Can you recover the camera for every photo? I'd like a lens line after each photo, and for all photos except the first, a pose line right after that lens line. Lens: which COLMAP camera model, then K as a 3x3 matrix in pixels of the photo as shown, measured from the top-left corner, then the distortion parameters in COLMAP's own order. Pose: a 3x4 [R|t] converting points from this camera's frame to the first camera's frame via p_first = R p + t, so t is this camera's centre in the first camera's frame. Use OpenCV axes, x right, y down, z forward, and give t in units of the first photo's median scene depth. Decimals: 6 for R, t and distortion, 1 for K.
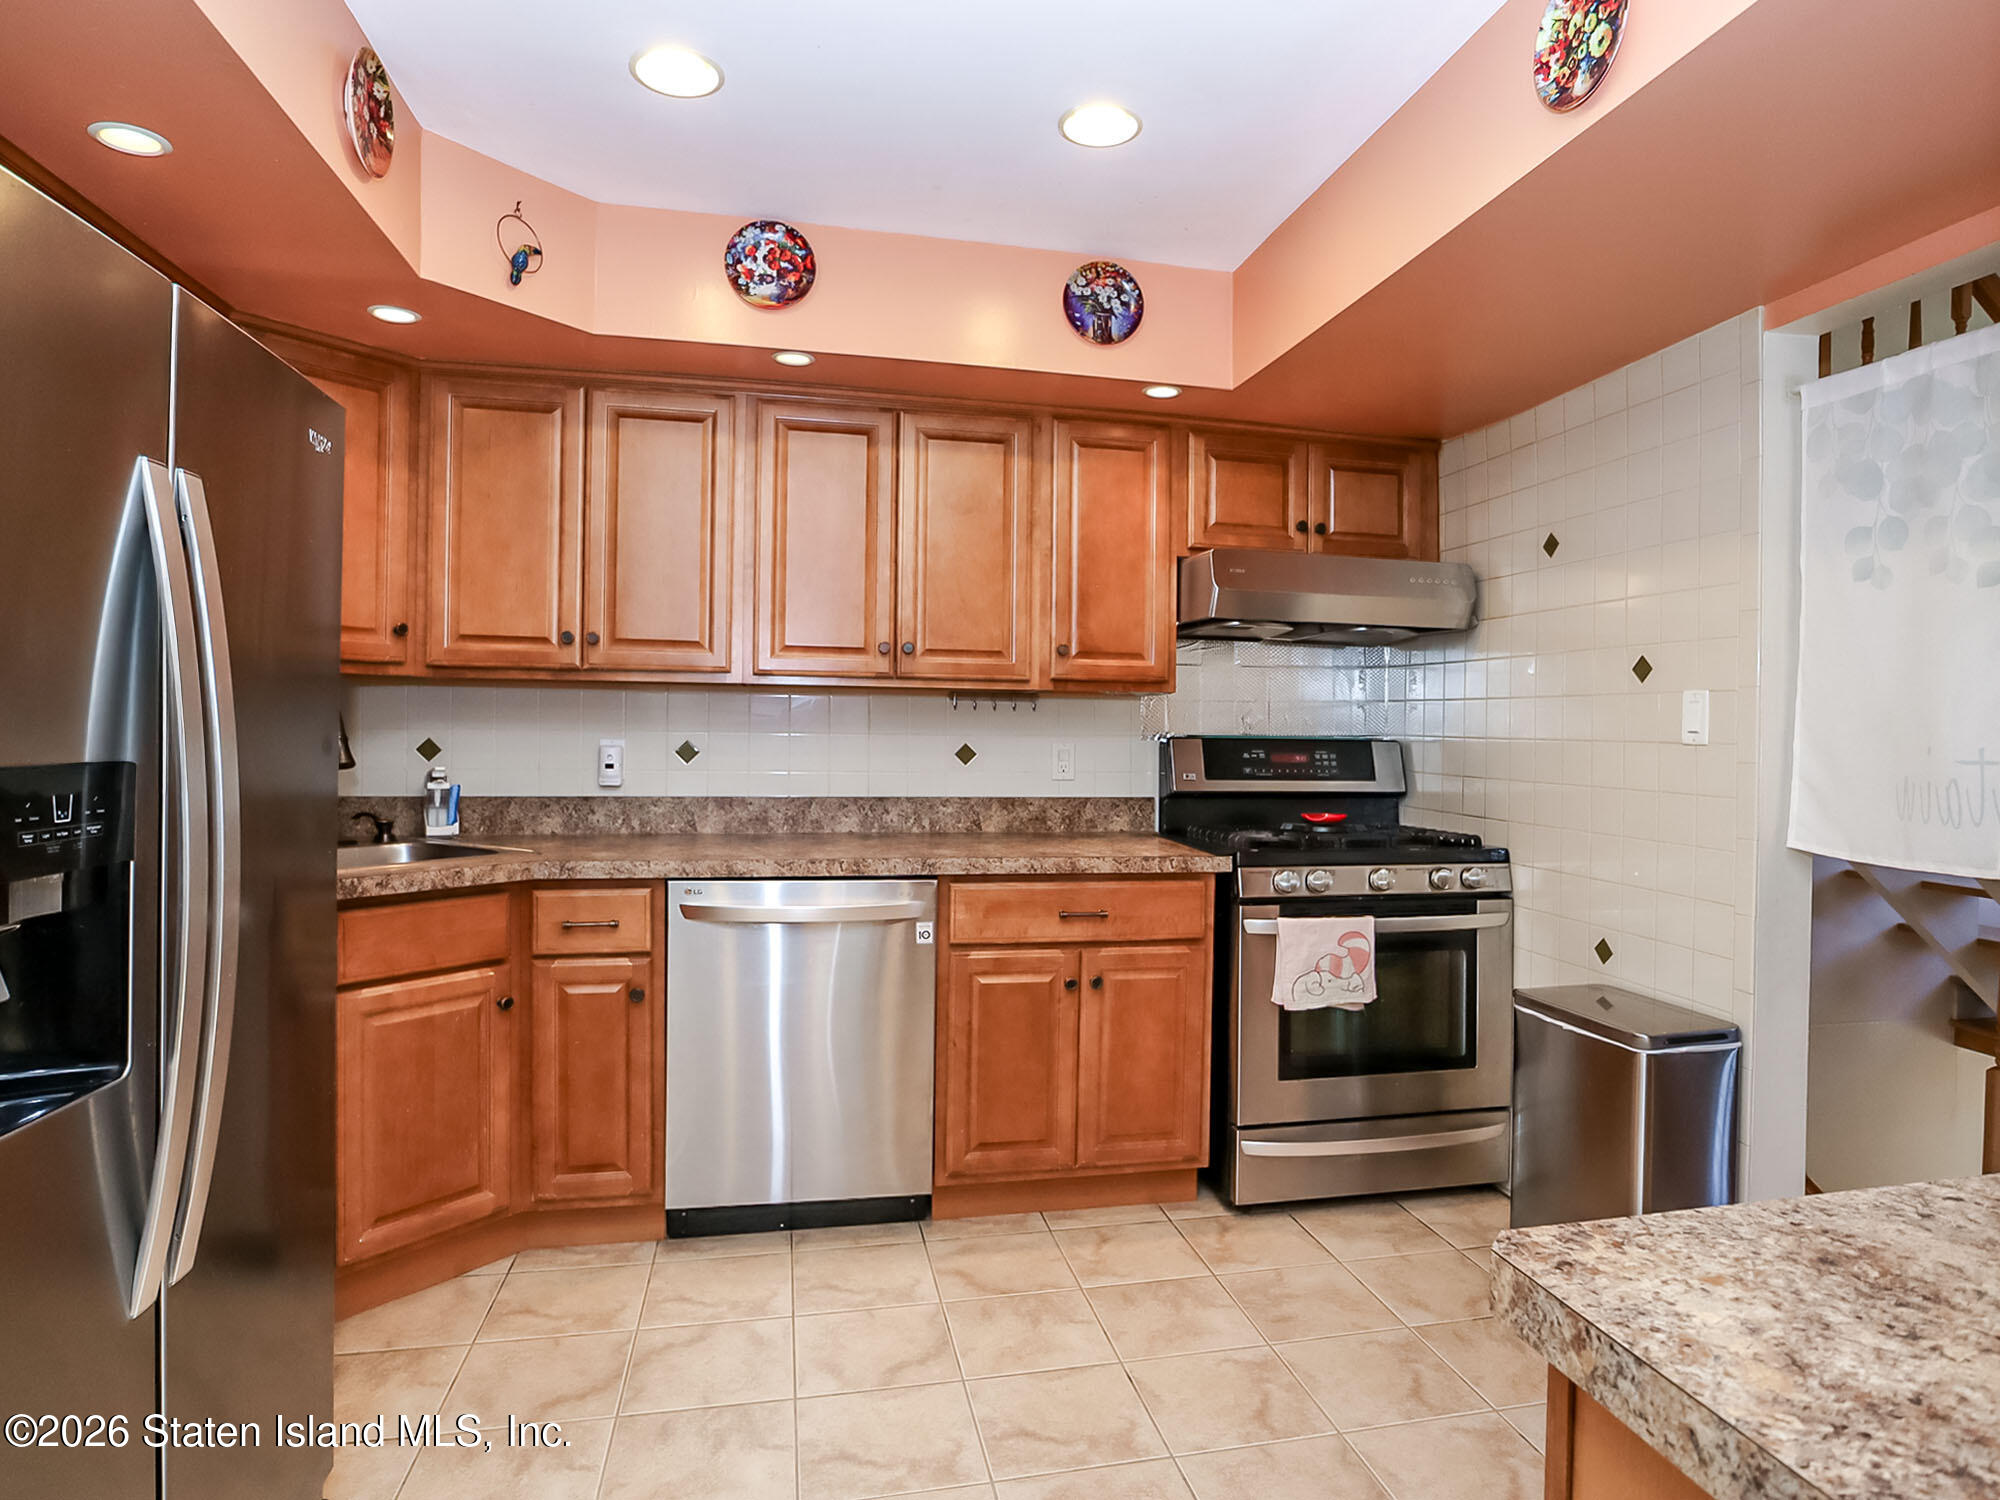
lens RADIAL K [[1151.5, 0, 1024.9], [0, 1151.5, 756.5], [0, 0, 1]] dist [-0.059573, 0.035140]
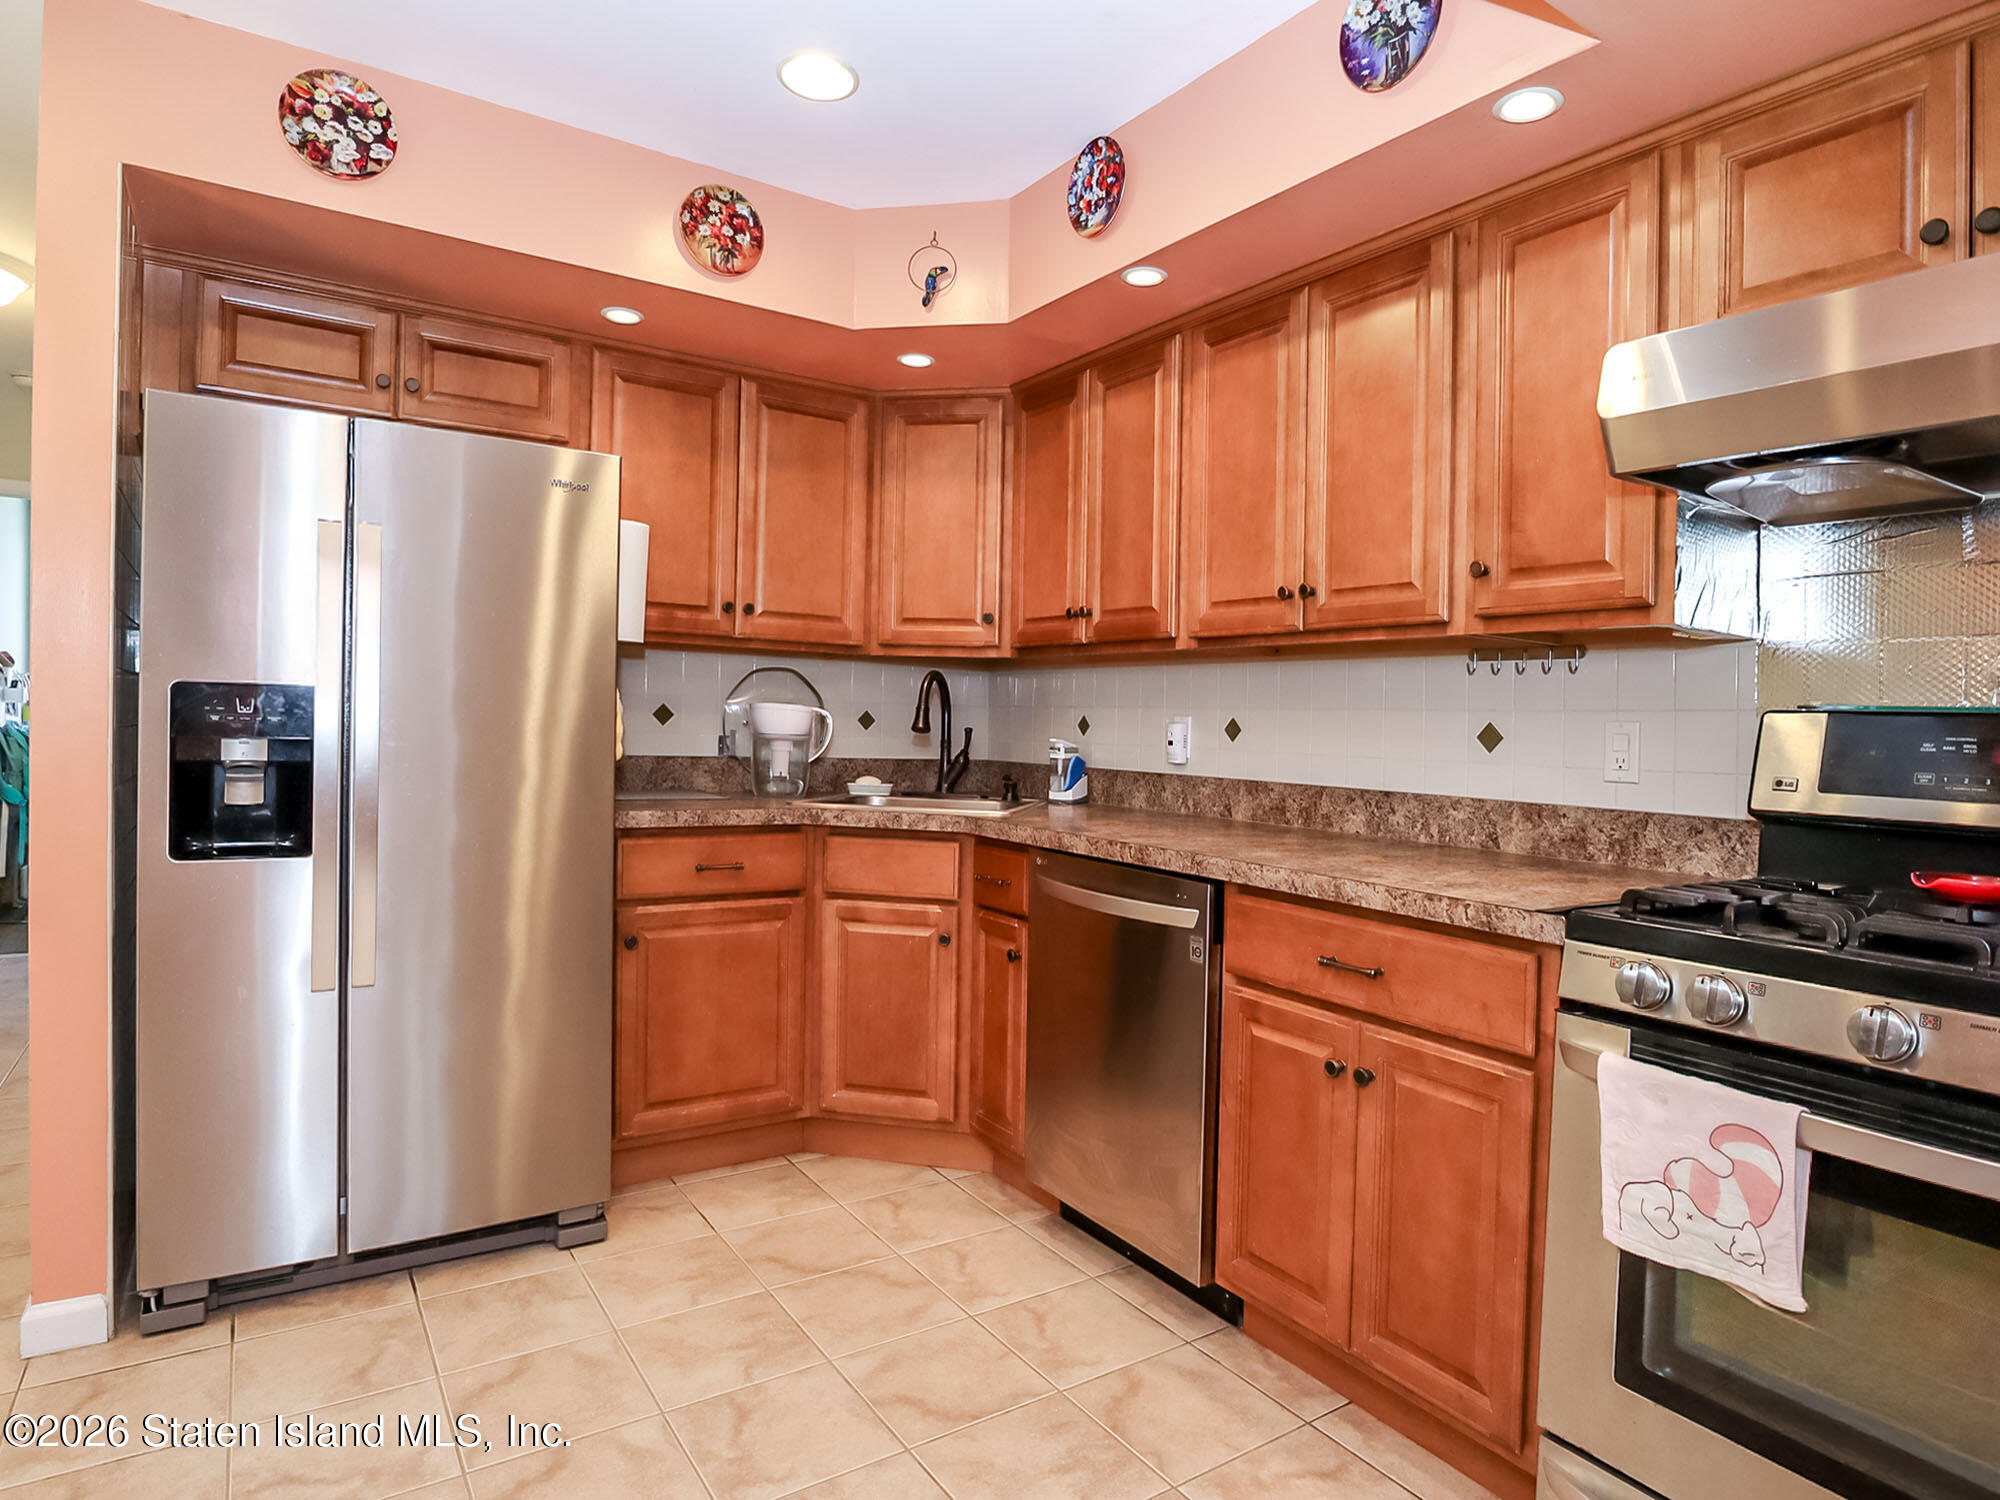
lens RADIAL K [[1151.5, 0, 1024.9], [0, 1151.5, 756.5], [0, 0, 1]] dist [-0.059573, 0.035140]
pose [[0.391103, 0.026319, -0.919970, 0.576172], [-0.048139, 0.998808, 0.008109, 0.020889], [0.919087, 0.041115, 0.391904, 0.572449]]
